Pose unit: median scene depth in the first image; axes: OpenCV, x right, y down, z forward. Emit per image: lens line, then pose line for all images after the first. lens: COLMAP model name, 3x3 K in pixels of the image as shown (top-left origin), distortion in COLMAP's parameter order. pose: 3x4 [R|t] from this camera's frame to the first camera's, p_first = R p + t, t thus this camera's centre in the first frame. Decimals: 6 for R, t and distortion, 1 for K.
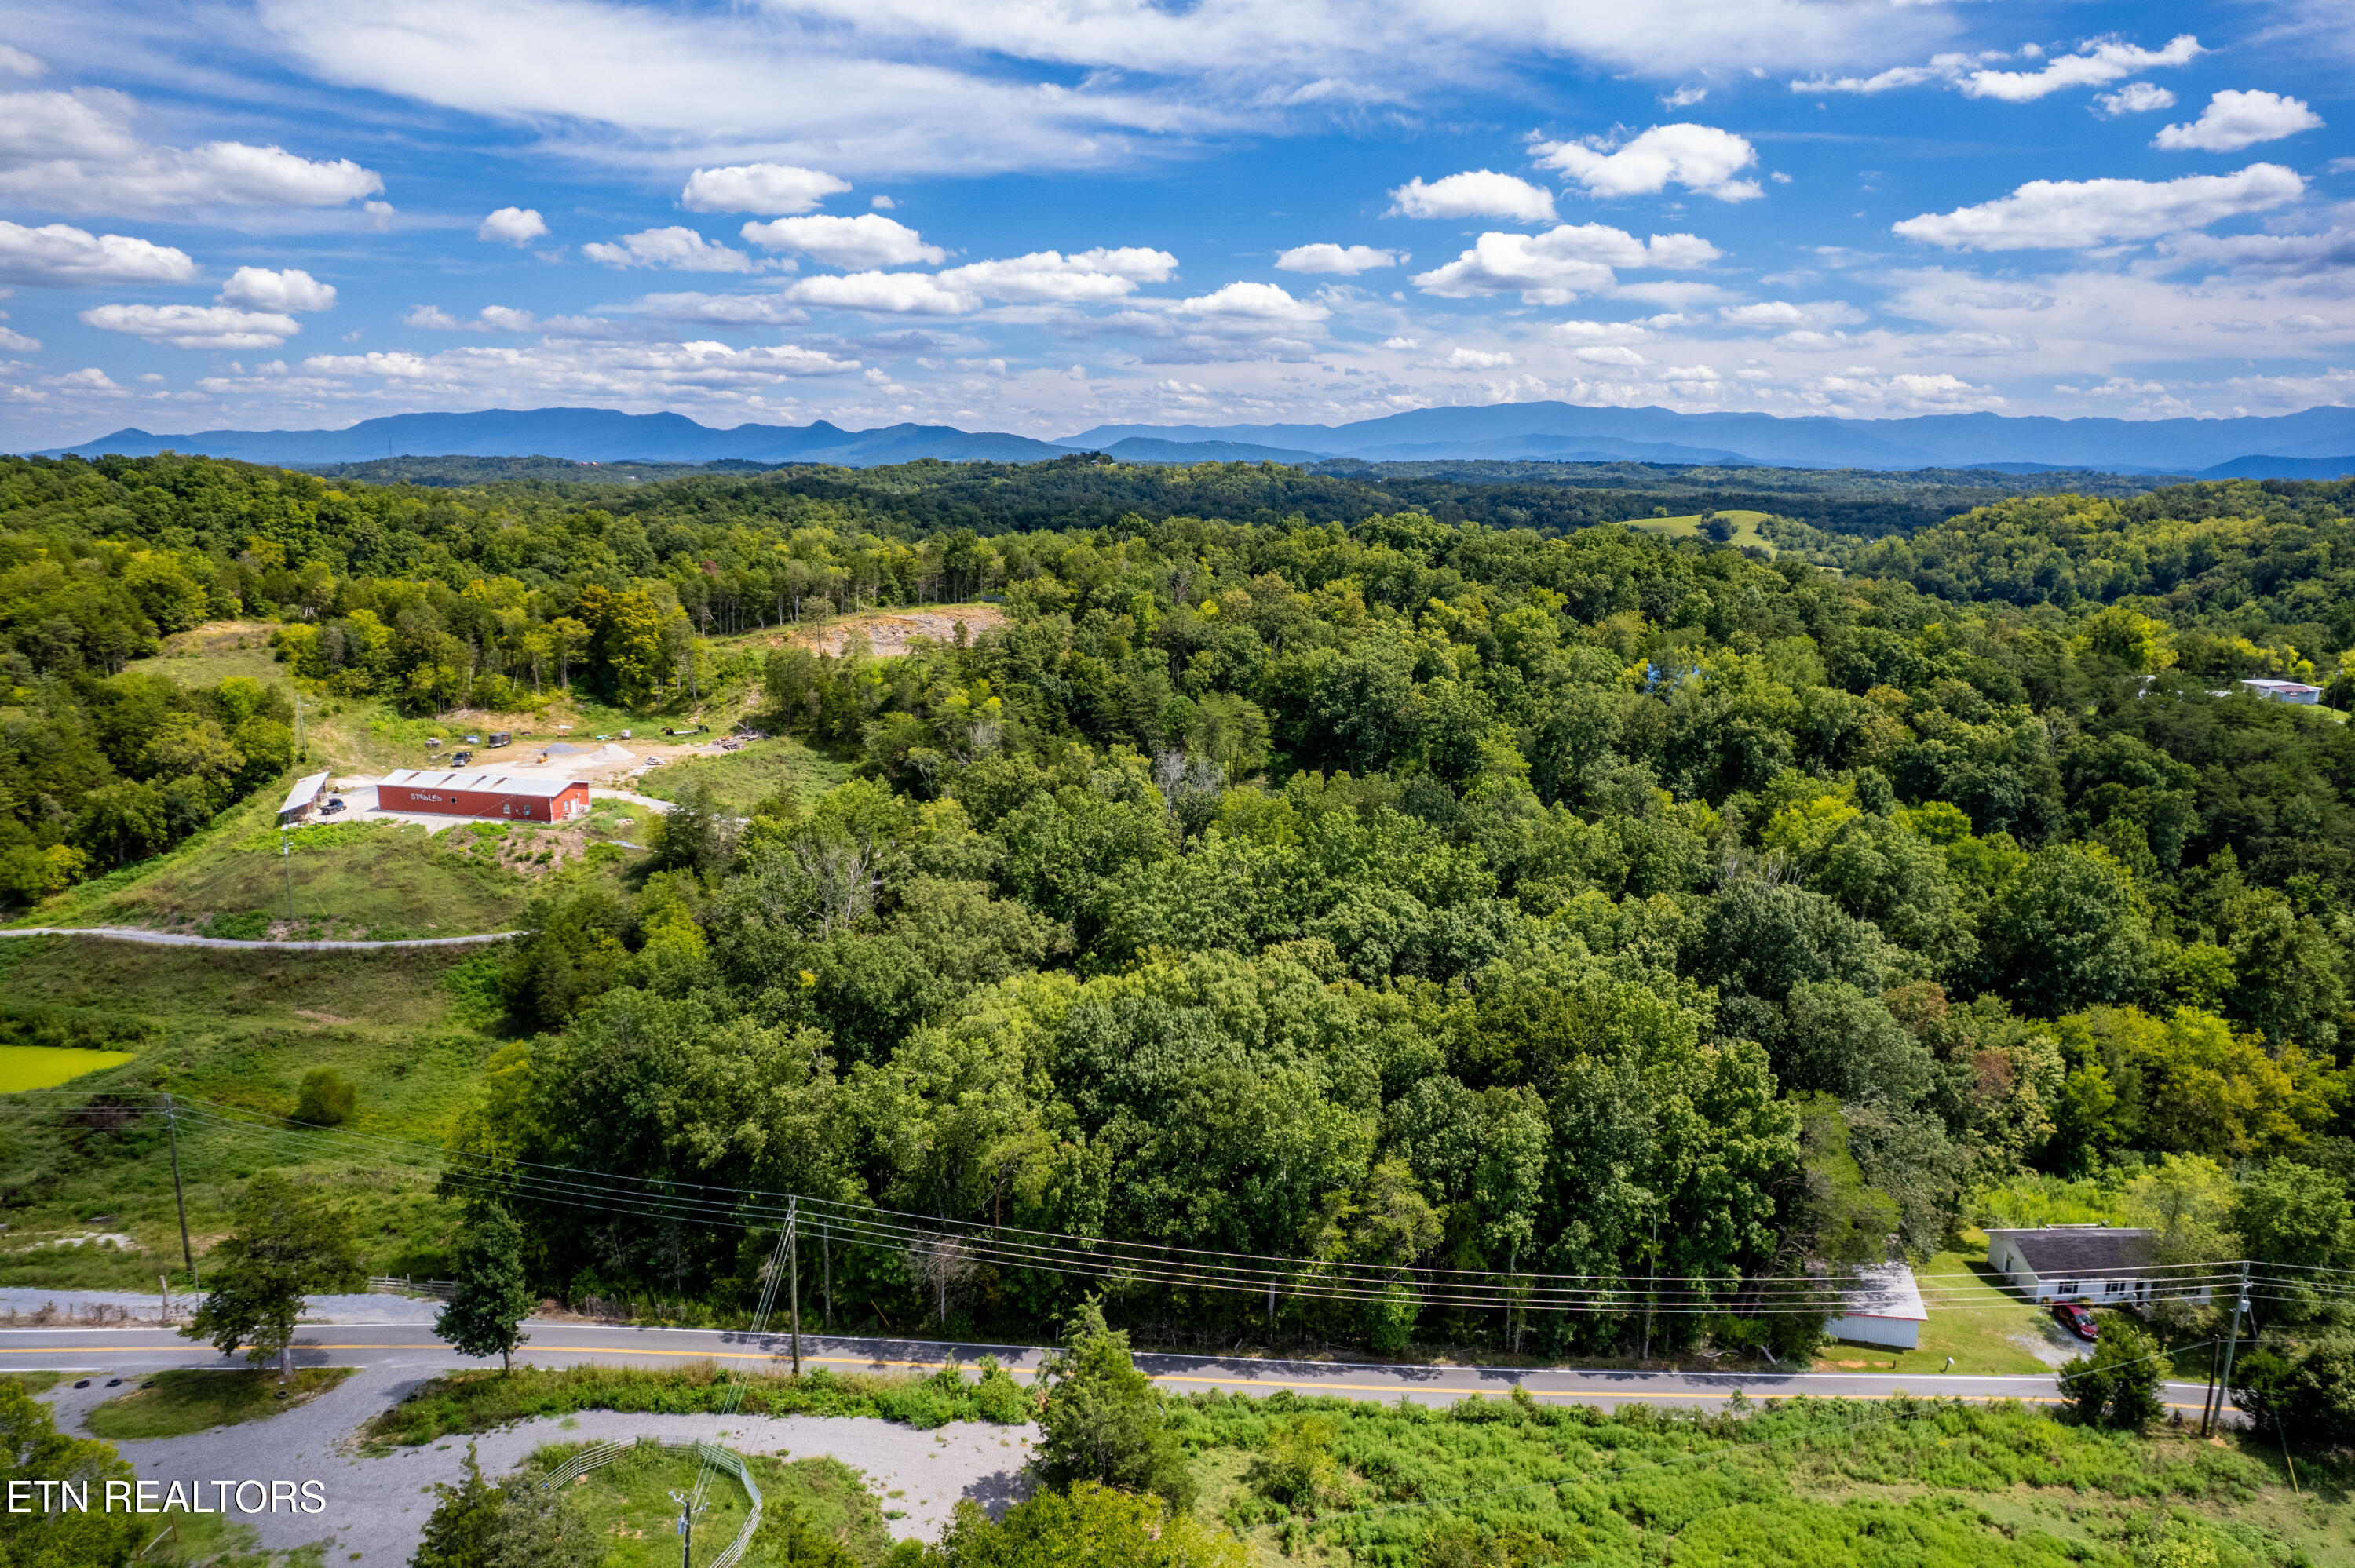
lens RADIAL K [[1509.6, 0, 1177.5], [0, 1509.6, 784.0], [0, 0, 1]] dist [-0.078498, 0.070791]
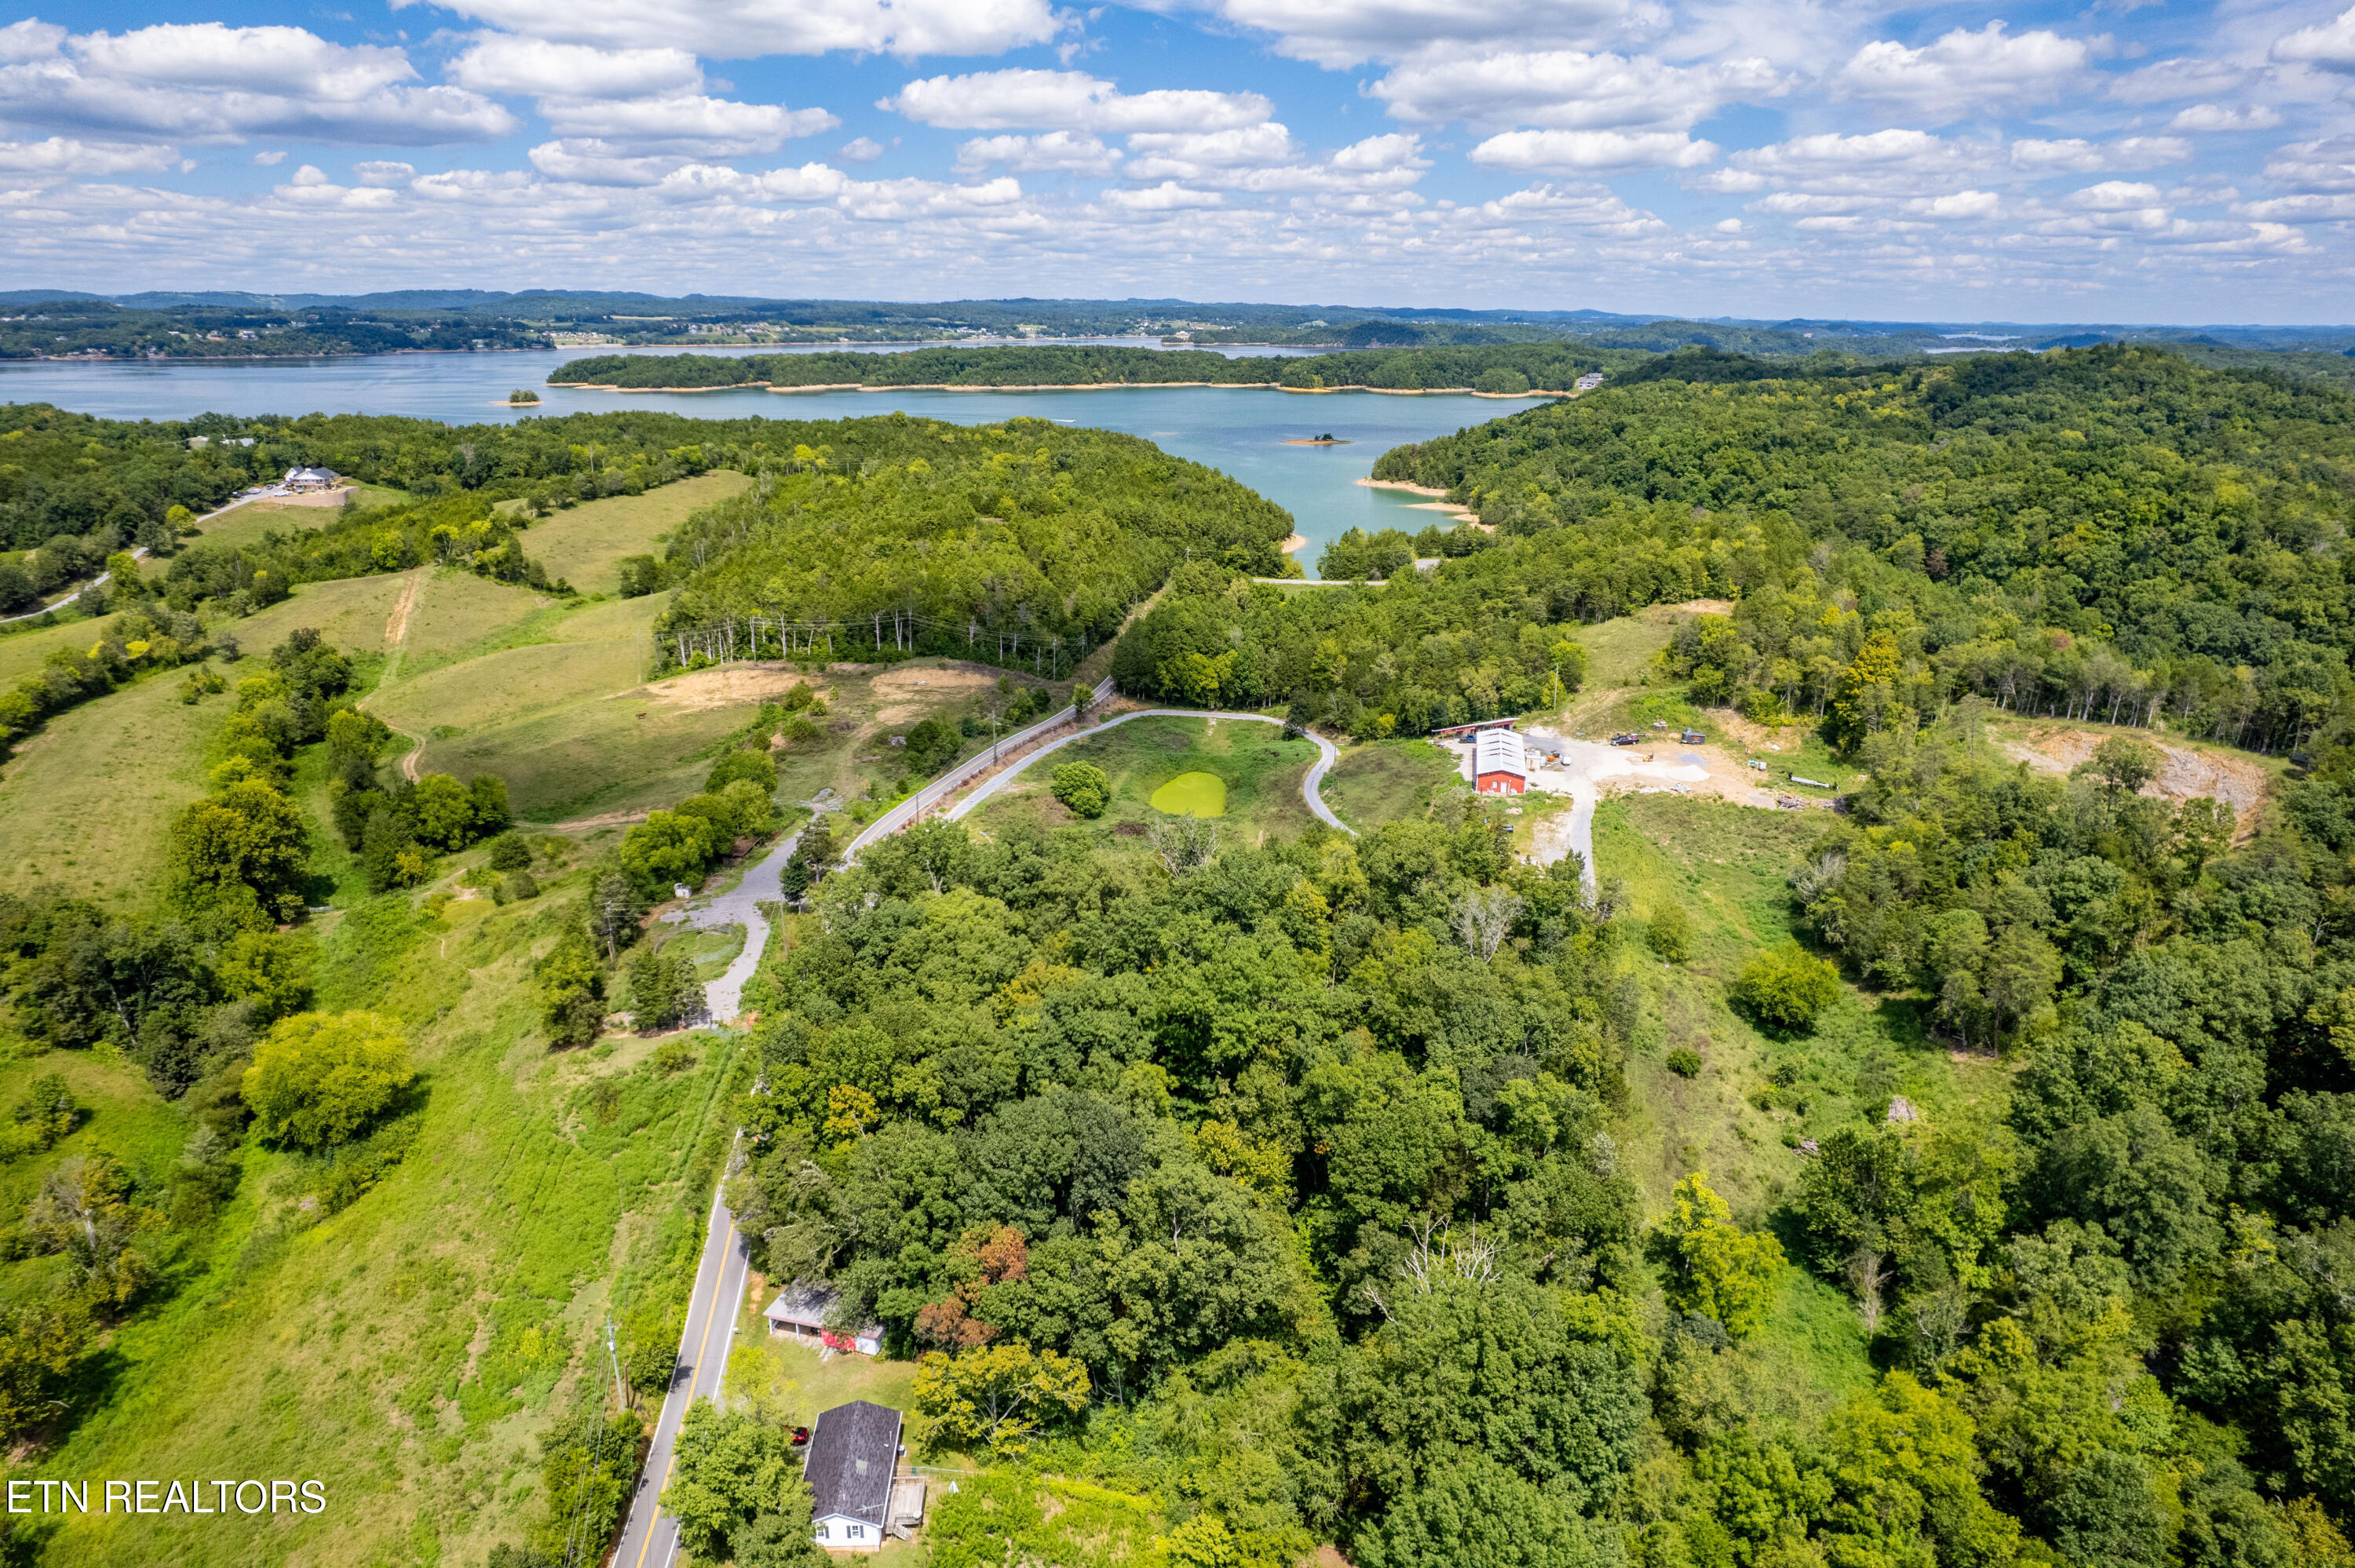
lens RADIAL K [[1509.6, 0, 1177.5], [0, 1509.6, 784.0], [0, 0, 1]] dist [-0.078498, 0.070791]
pose [[0.031910, 0.296588, -0.954472, 0.304910], [-0.214784, 0.934683, 0.283258, -0.107082], [0.976140, 0.195967, 0.093528, 0.201992]]
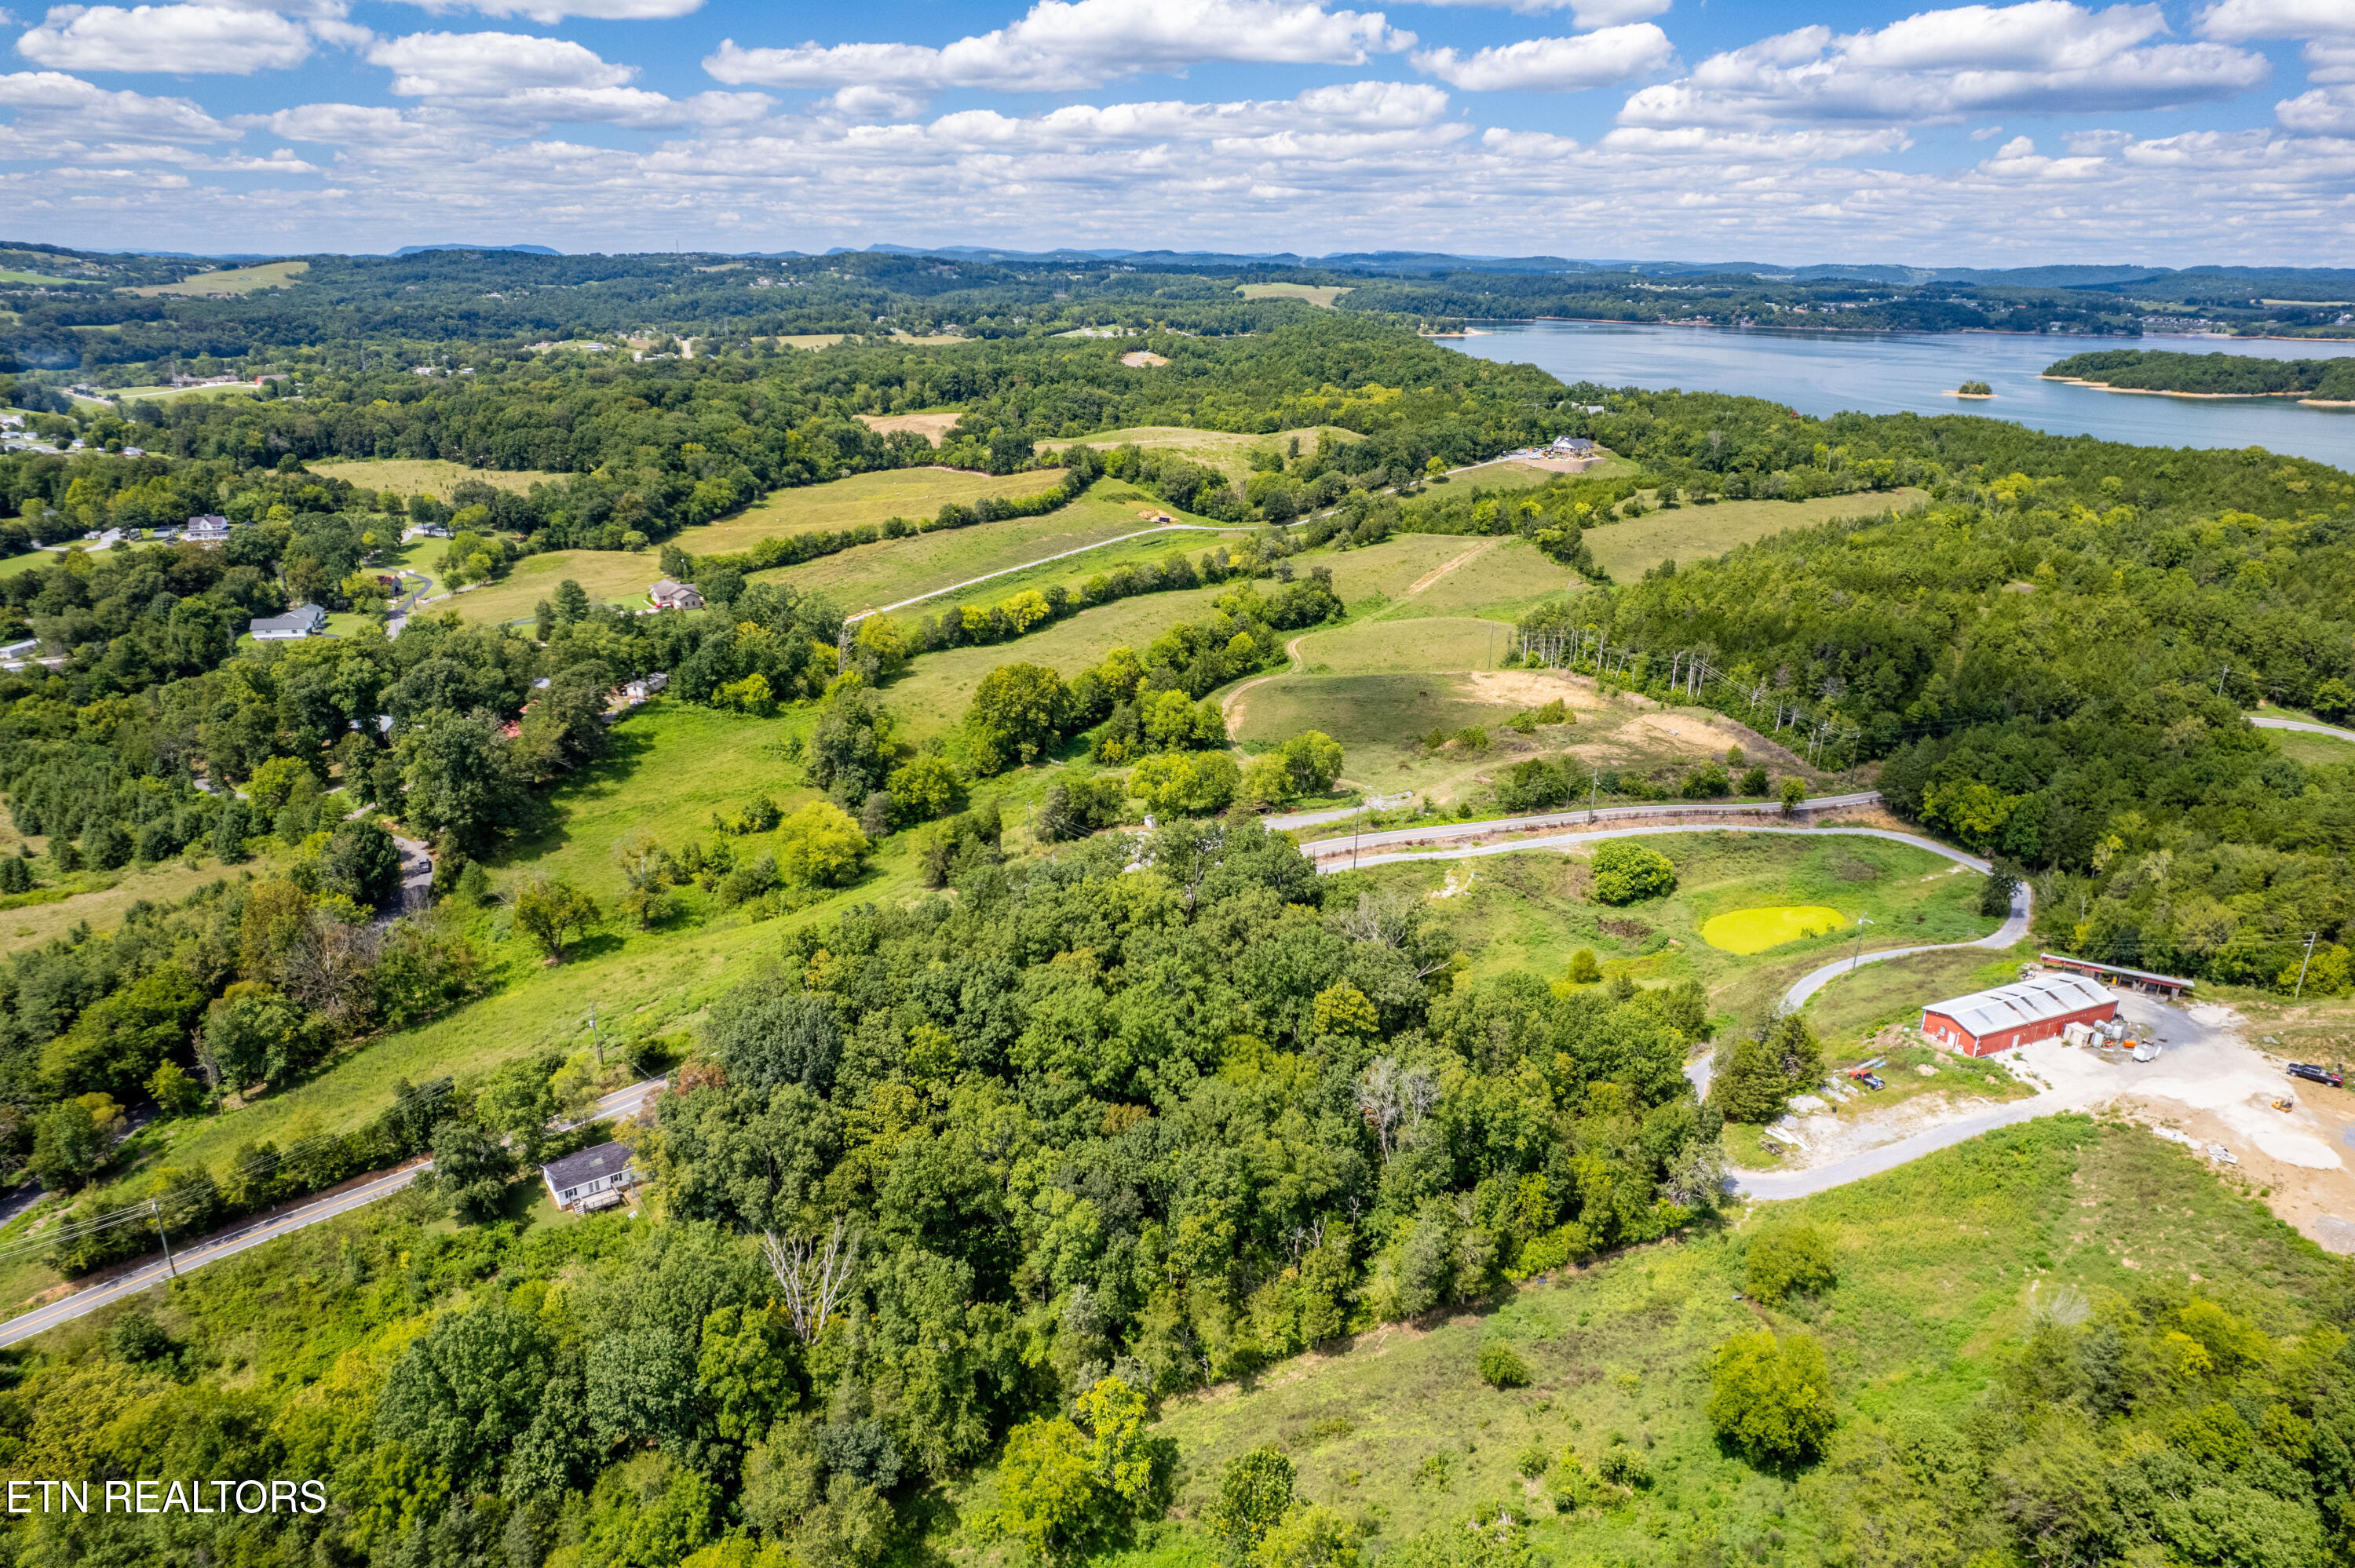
lens RADIAL K [[1509.6, 0, 1177.5], [0, 1509.6, 784.0], [0, 0, 1]] dist [-0.078498, 0.070791]
pose [[-0.815919, 0.173016, -0.551672, 0.184656], [-0.139906, 0.866734, 0.478746, -0.184816], [0.560984, 0.467800, -0.682979, 0.451615]]
